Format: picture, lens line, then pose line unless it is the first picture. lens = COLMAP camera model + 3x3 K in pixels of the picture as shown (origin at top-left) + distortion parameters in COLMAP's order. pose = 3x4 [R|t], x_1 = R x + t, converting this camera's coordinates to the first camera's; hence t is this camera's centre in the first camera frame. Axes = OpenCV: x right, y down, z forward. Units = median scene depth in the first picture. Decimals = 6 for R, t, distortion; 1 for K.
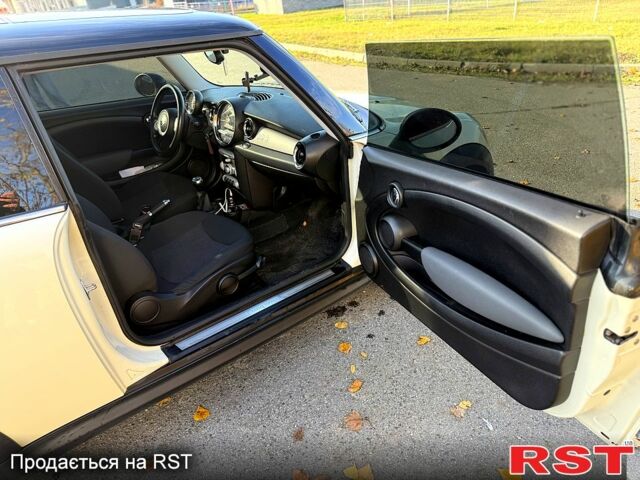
lens RADIAL K [[447.2, 0, 320.0], [0, 447.2, 240.0], [0, 0, 1]] dist [0.006205, -0.002684]
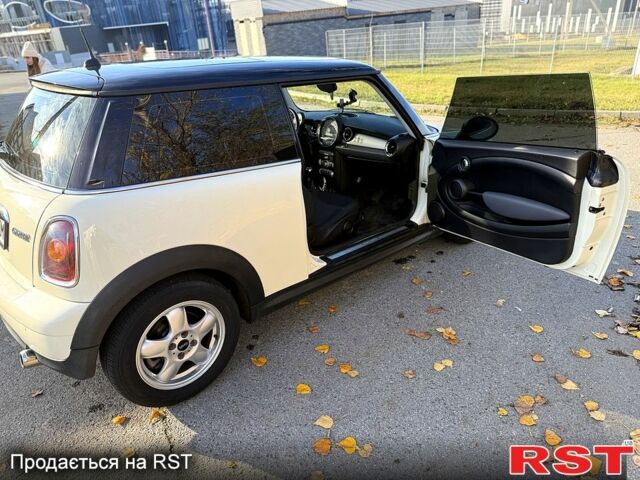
lens RADIAL K [[441.7, 0, 302.3], [0, 441.7, 248.5], [0, 0, 1]] dist [0.005180, -0.053296]
pose [[0.999614, 0.003494, 0.027559, -0.357366], [-0.001377, 0.997069, -0.076495, 0.254331], [-0.027745, 0.076427, 0.996689, -0.464583]]
